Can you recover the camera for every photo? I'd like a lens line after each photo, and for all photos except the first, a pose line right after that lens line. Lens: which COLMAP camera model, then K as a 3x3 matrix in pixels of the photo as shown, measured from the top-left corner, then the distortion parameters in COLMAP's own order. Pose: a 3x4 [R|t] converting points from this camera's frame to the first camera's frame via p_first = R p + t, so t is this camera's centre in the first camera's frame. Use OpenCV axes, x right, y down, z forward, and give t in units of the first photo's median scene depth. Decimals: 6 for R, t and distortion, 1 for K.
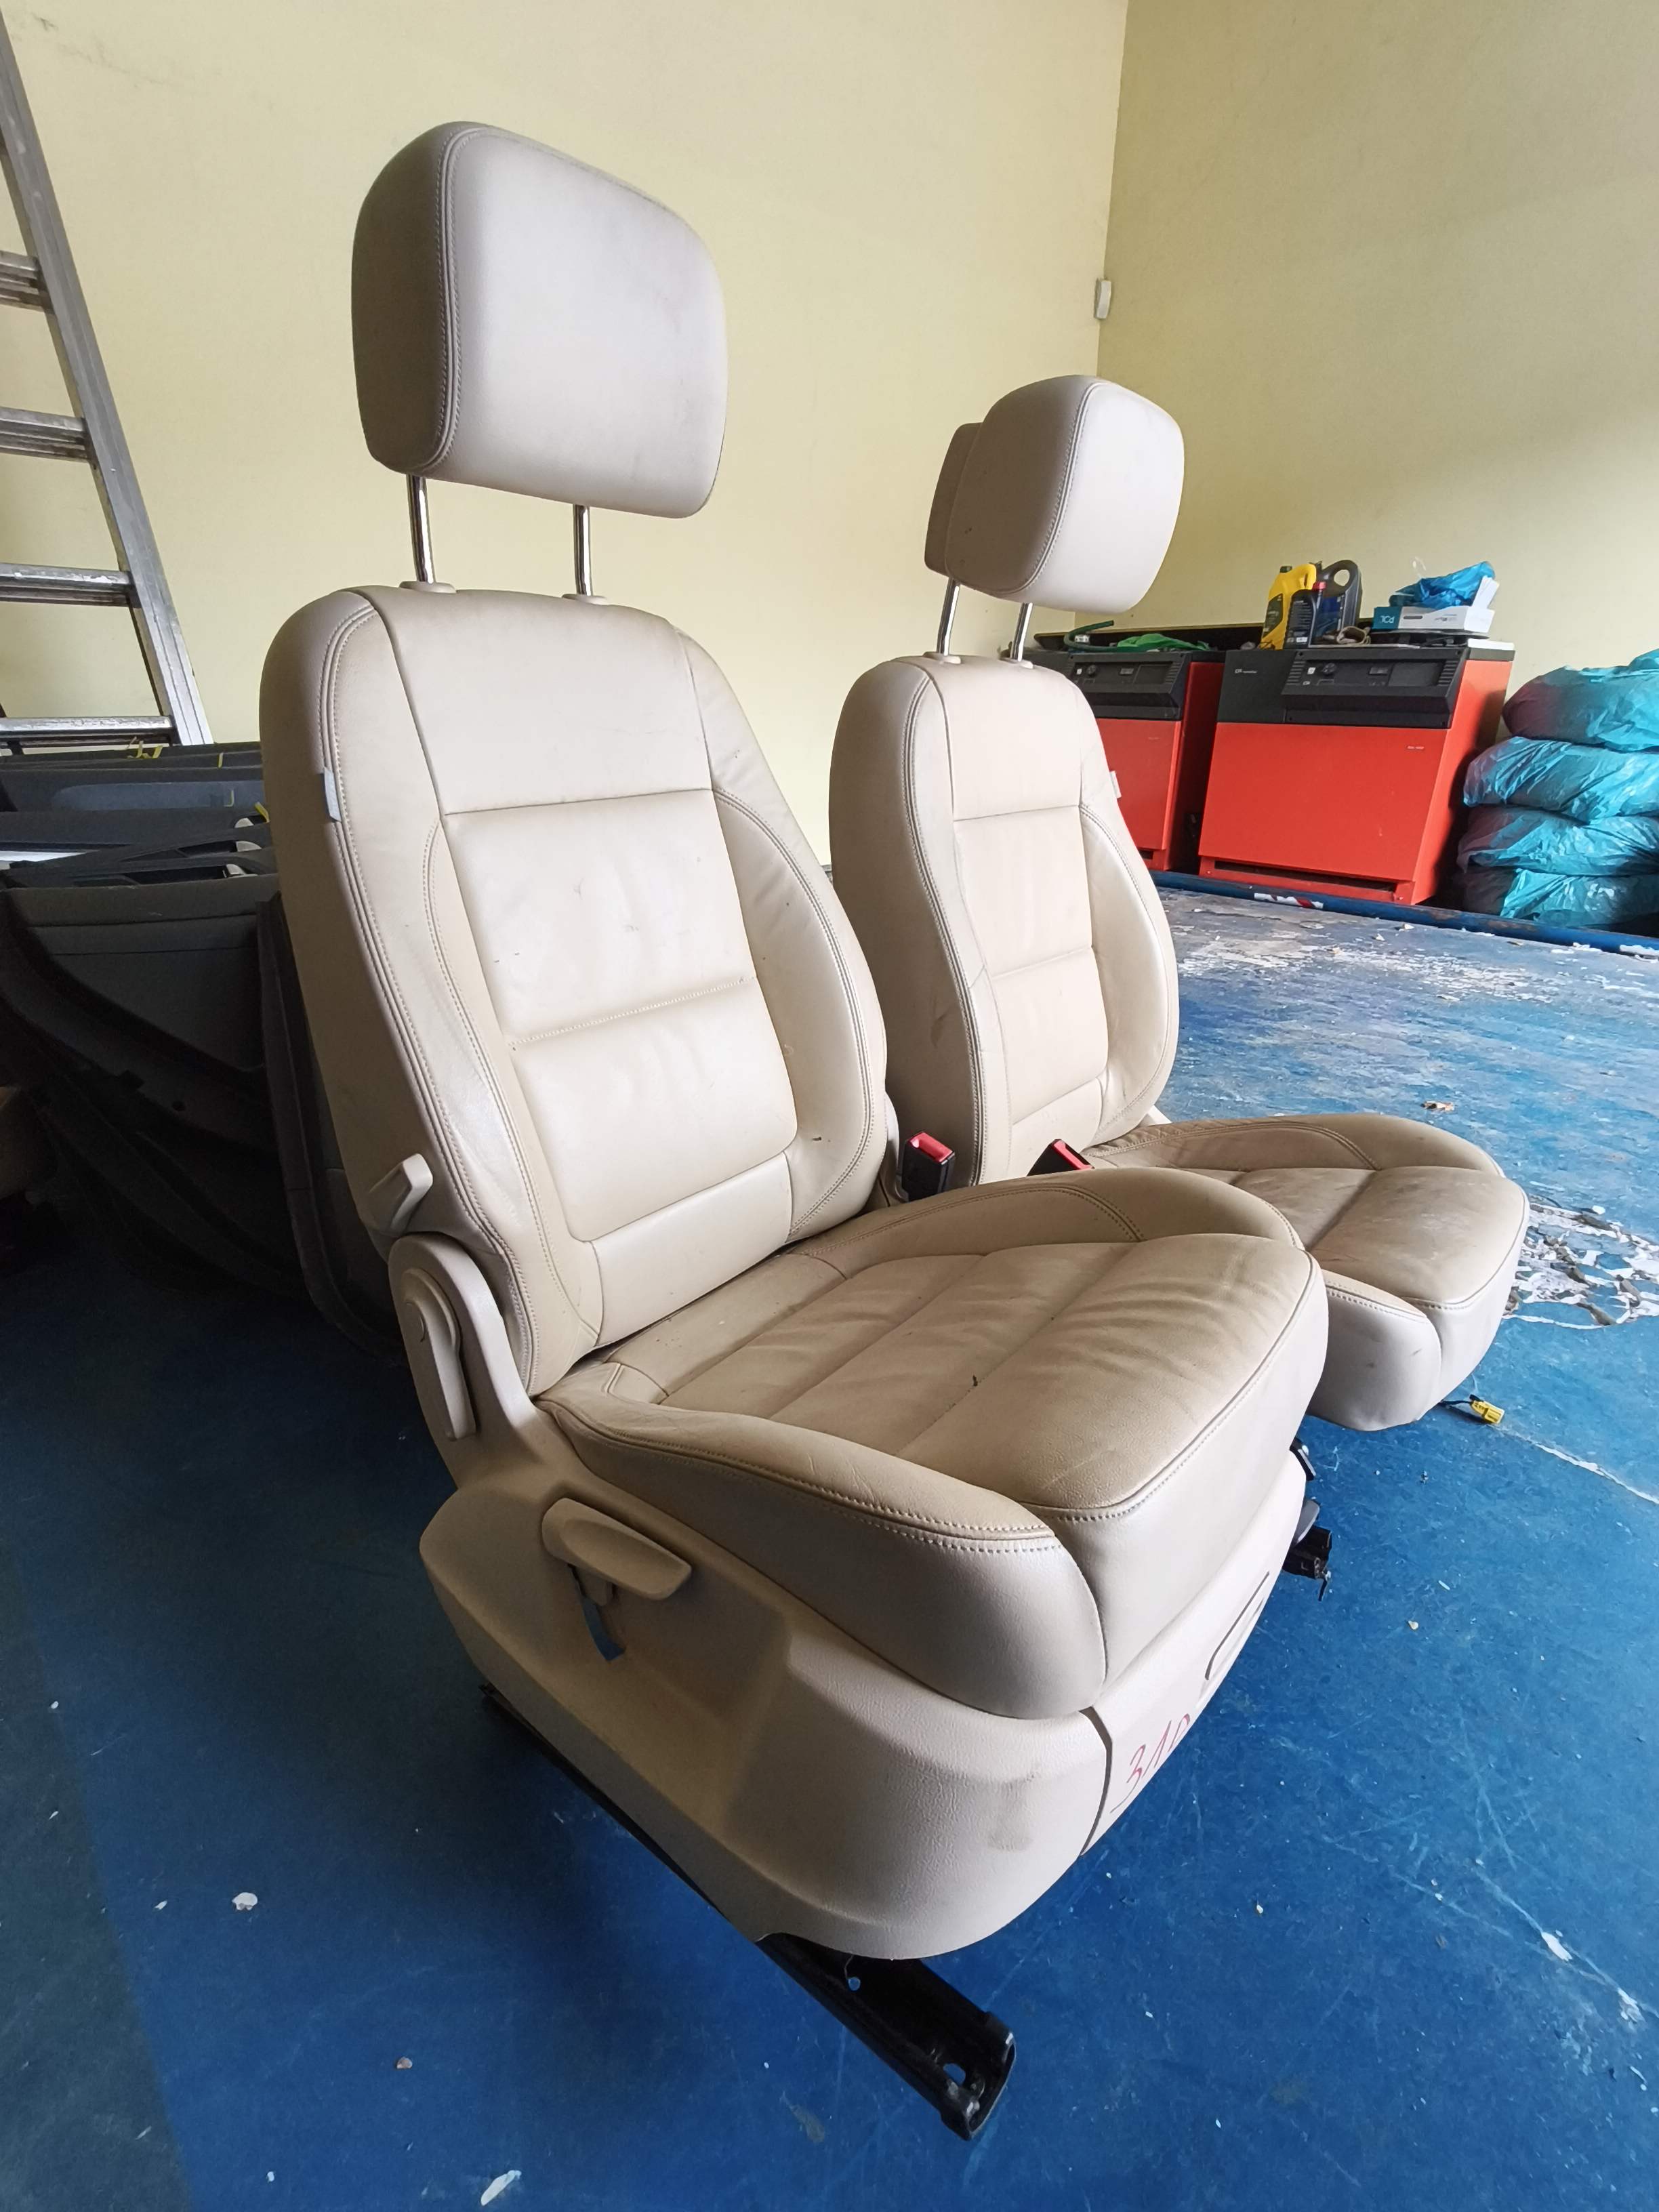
lens RADIAL K [[1032.3, 0, 830.7], [0, 1032.3, 1110.2], [0, 0, 1]] dist [0.014796, -0.004105]
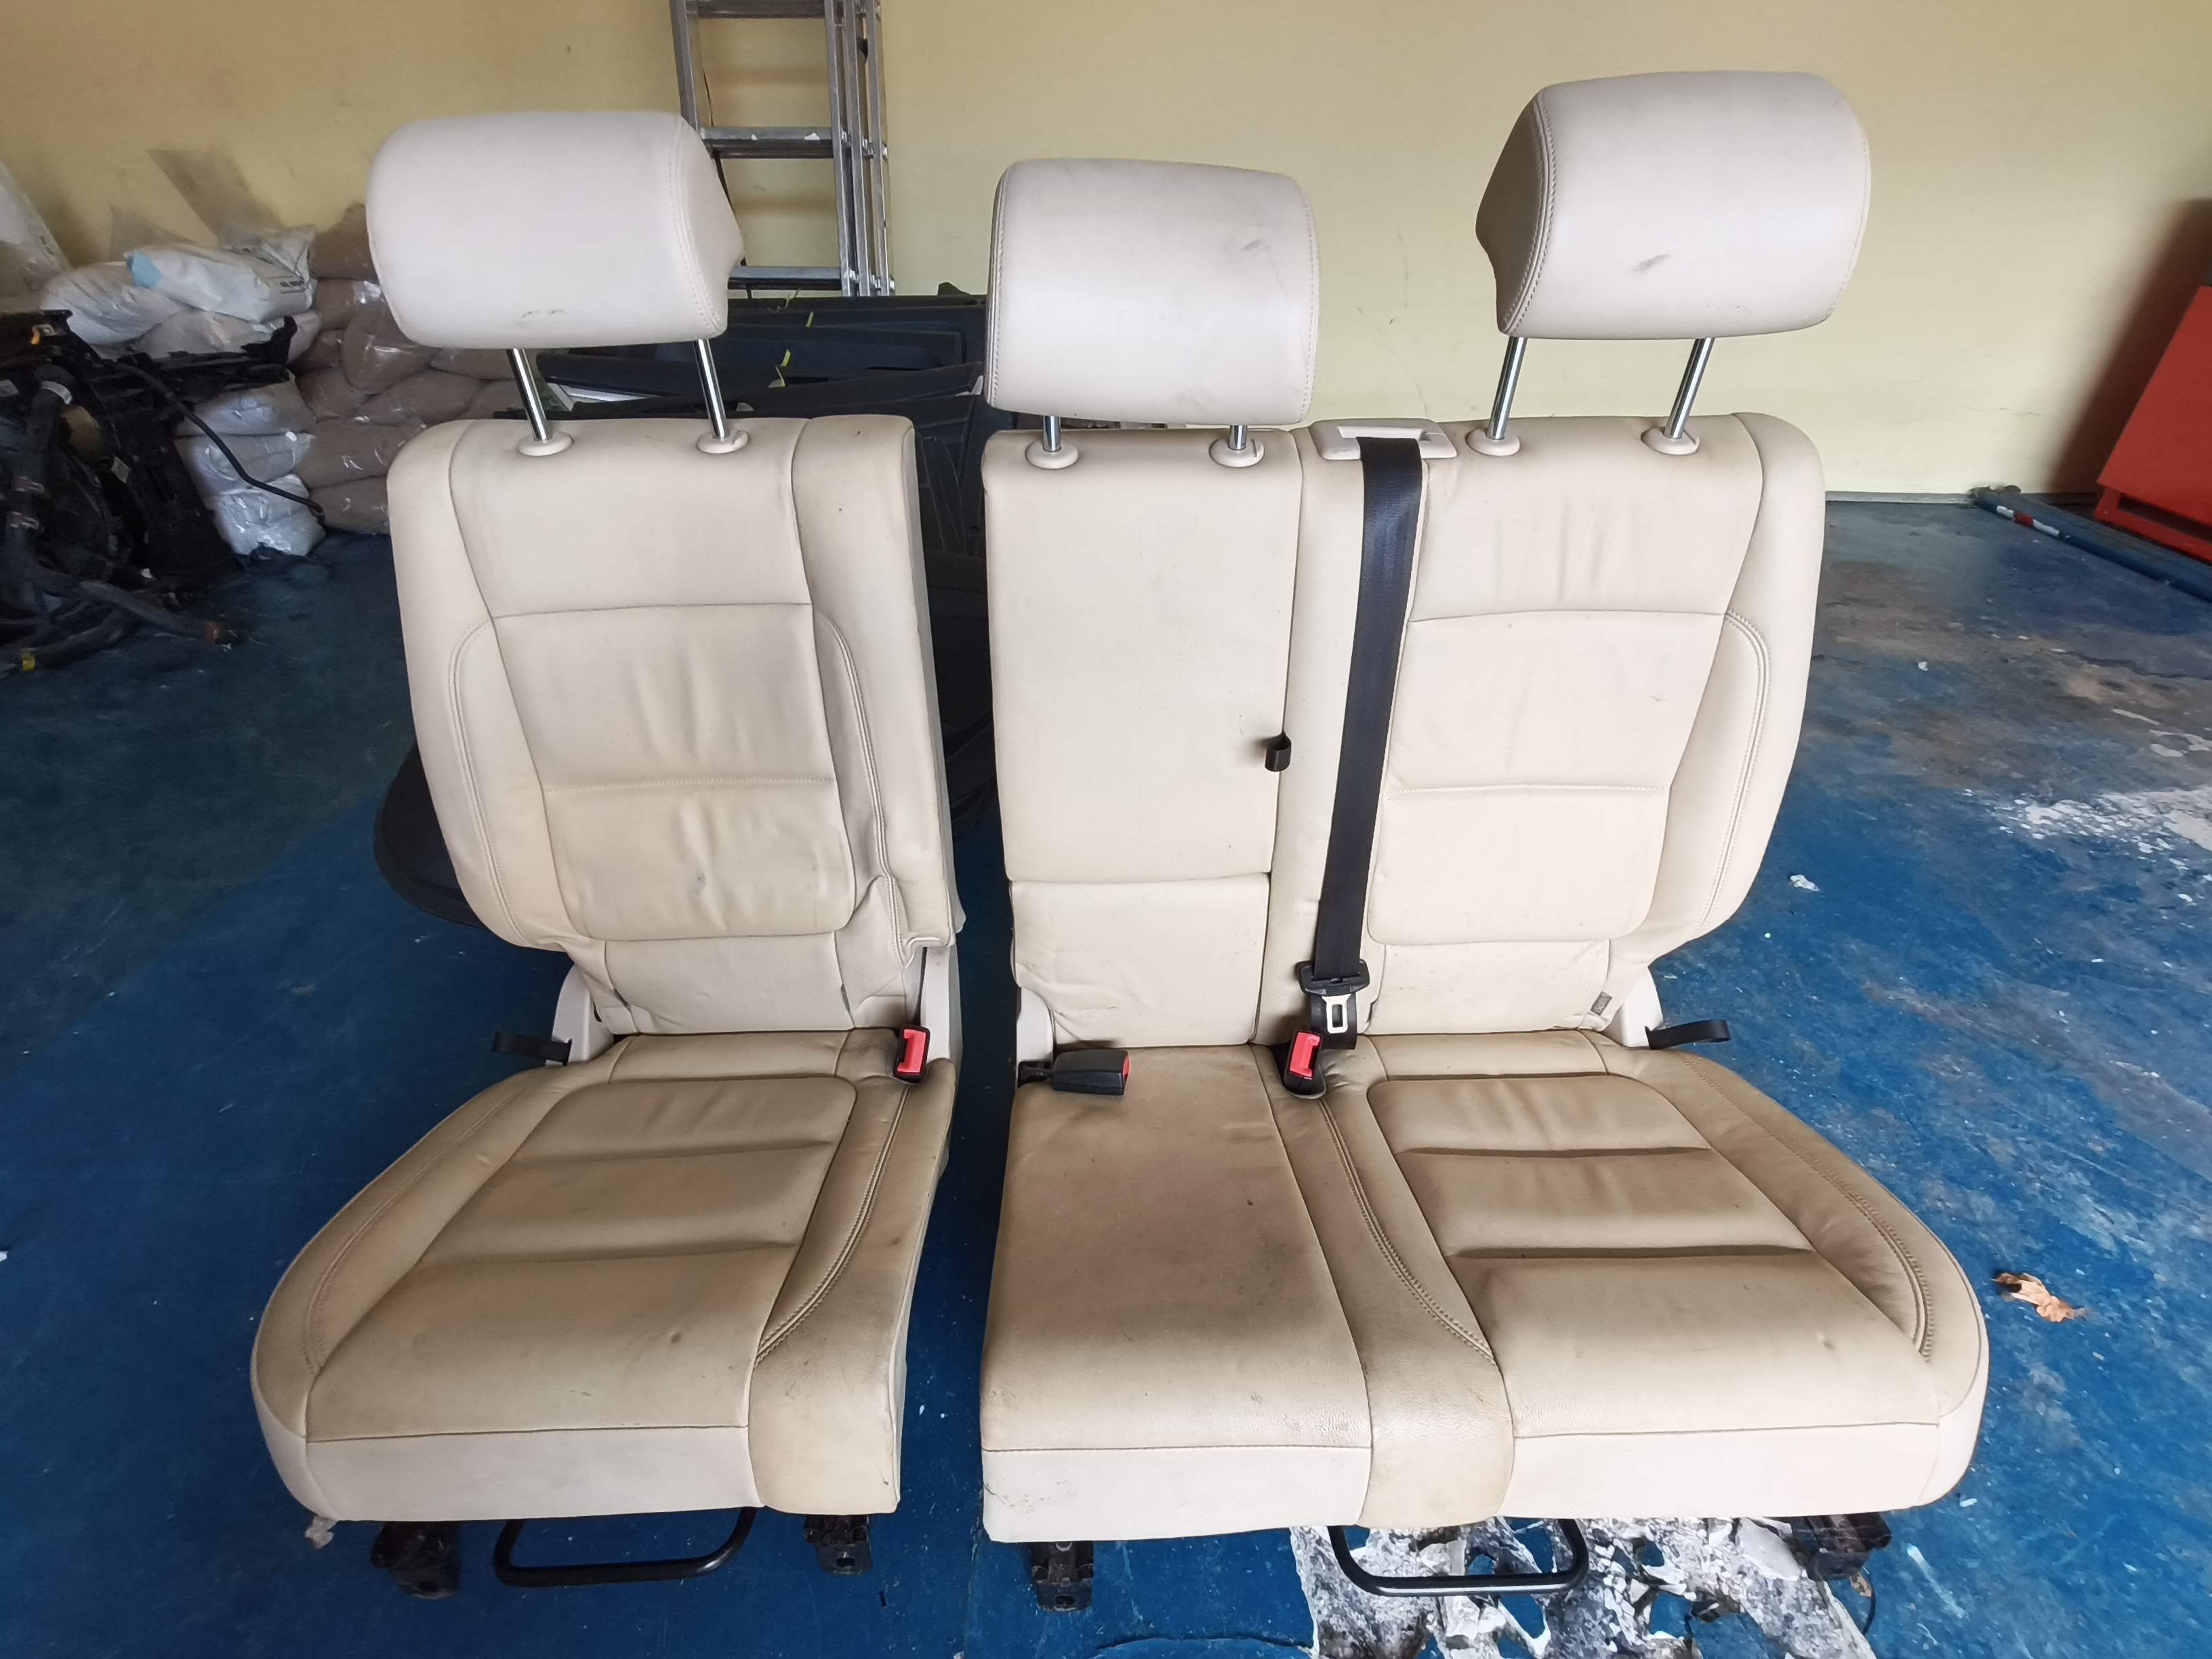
lens RADIAL K [[1032.3, 0, 1103.6], [0, 1032.3, 830.3], [0, 0, 1]] dist [0.014796, -0.004105]
pose [[0.690710, 0.388843, -0.609689, 0.304868], [-0.271972, 0.920907, 0.279215, -0.134383], [0.670038, -0.027038, 0.741834, 0.218992]]
